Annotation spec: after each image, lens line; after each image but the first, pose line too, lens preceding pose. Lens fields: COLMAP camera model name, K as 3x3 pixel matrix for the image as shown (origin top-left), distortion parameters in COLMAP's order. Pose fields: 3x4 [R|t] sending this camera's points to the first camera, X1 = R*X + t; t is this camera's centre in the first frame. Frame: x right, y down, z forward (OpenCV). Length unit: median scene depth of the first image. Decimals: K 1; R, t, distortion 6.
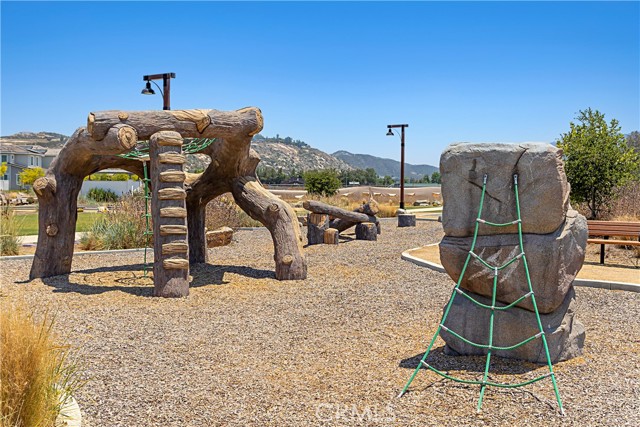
lens RADIAL K [[476.8, 0, 316.9], [0, 476.8, 202.1], [0, 0, 1]] dist [0.005220, -0.001920]
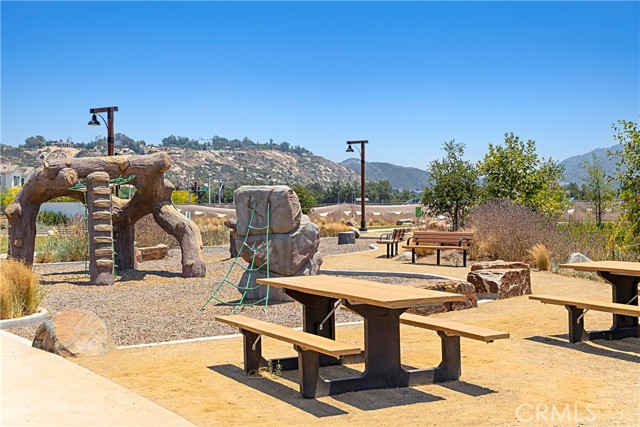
lens RADIAL K [[604.4, 0, 319.8], [0, 604.4, 213.2], [0, 0, 1]] dist [-0.010704, 0.000000]
pose [[0.999896, -0.013846, -0.003953, 0.311679], [0.013773, 0.999748, -0.017714, 0.014975], [0.004197, 0.017658, 0.999835, -0.709739]]
